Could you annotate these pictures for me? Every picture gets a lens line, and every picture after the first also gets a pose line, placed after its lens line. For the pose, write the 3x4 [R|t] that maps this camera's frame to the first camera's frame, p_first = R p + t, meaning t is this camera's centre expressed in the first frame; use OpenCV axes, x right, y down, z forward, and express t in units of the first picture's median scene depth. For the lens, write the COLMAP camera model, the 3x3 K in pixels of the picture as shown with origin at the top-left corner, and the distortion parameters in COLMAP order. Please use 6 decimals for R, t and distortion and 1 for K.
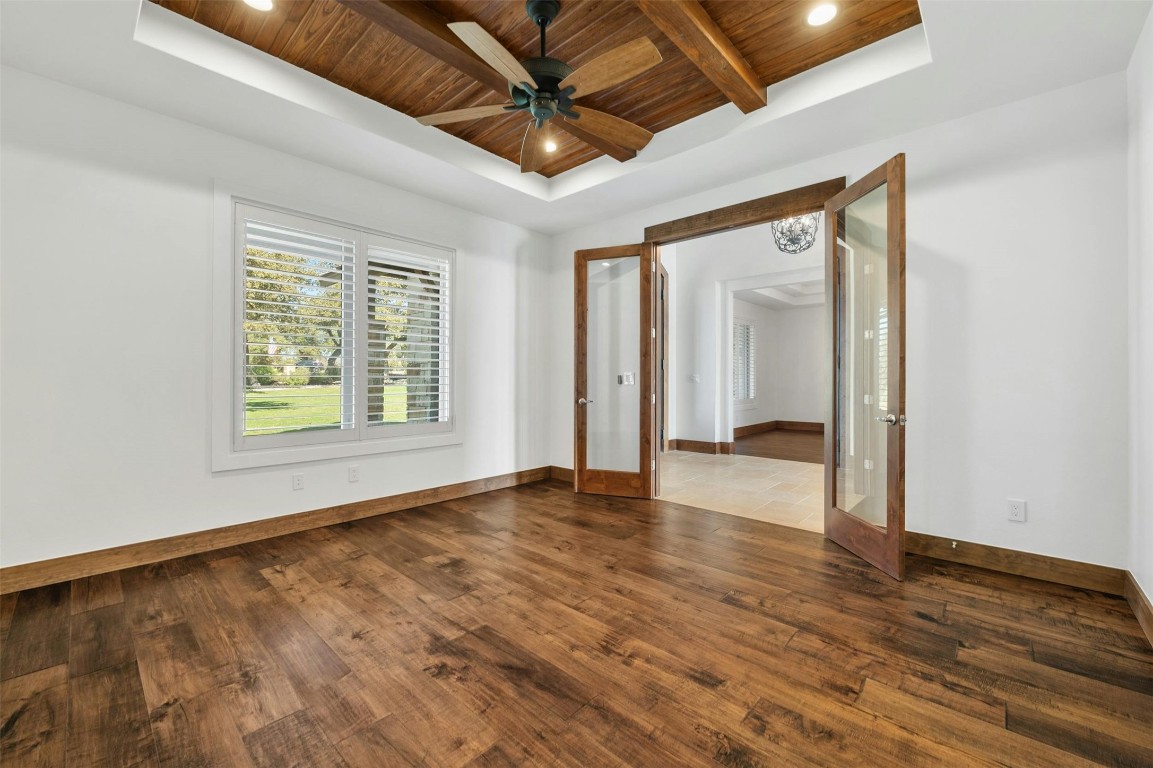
lens RADIAL K [[460.3, 0, 584.0], [0, 460.3, 386.3], [0, 0, 1]] dist [-0.009093, 0.000127]
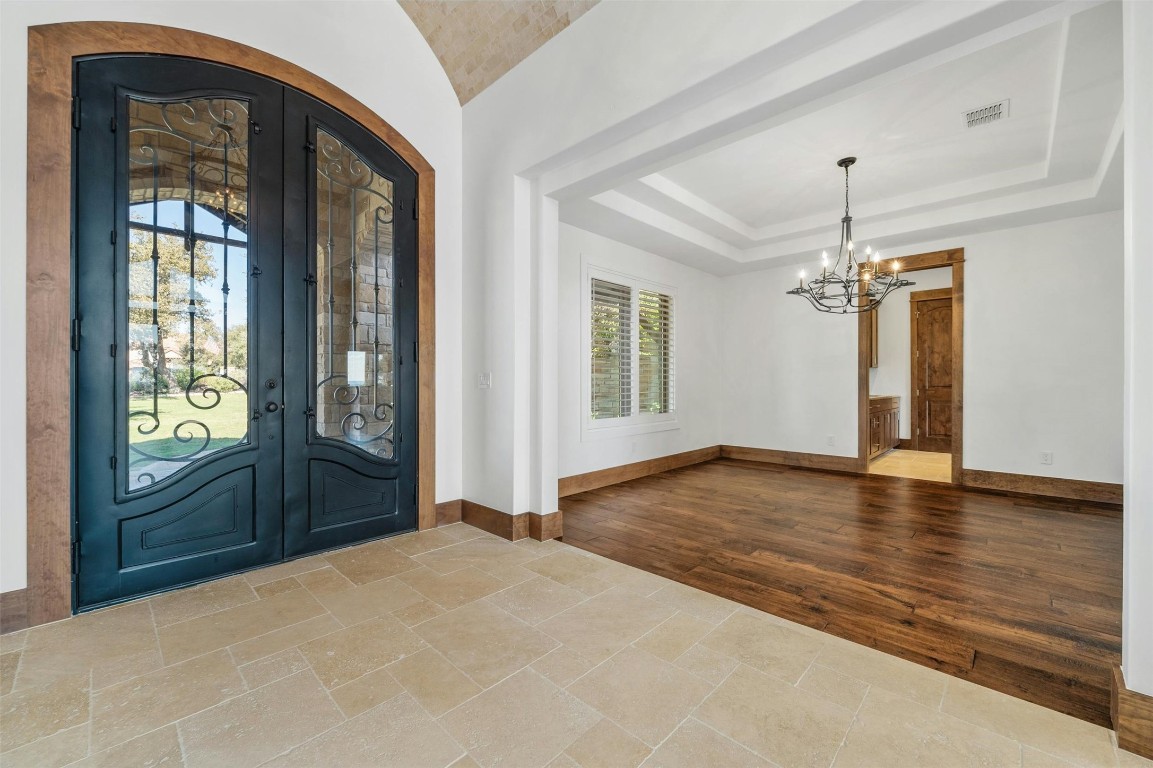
lens RADIAL K [[457.3, 0, 573.1], [0, 457.3, 384.3], [0, 0, 1]] dist [-0.006583, 0.000772]
pose [[0.999191, 0.006259, -0.039733, 0.362267], [-0.006128, 0.999975, 0.003414, -0.014911], [0.039753, -0.003168, 0.999205, 0.521855]]
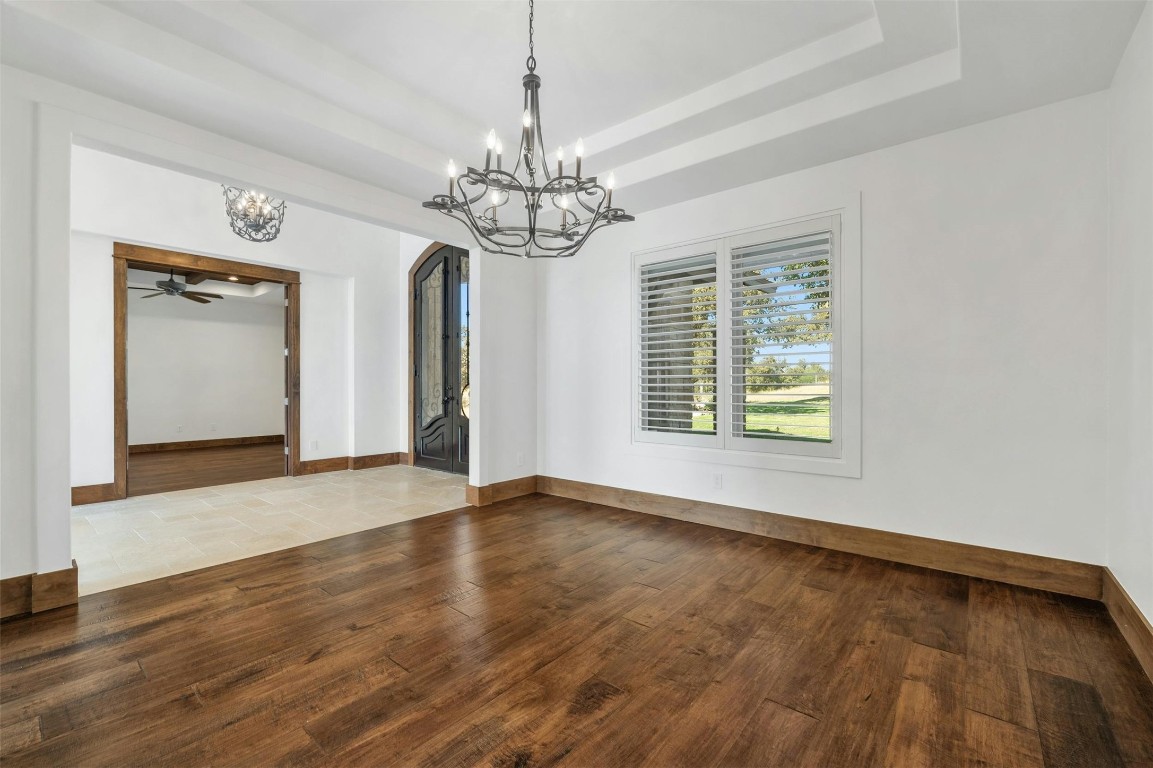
lens RADIAL K [[479.4, 0, 572.7], [0, 479.4, 387.4], [0, 0, 1]] dist [-0.001250, -0.000029]
pose [[0.037243, 0.007843, -0.999275, 0.983786], [-0.002413, 0.999967, 0.007758, -0.019849], [0.999303, 0.002122, 0.037261, 1.106041]]
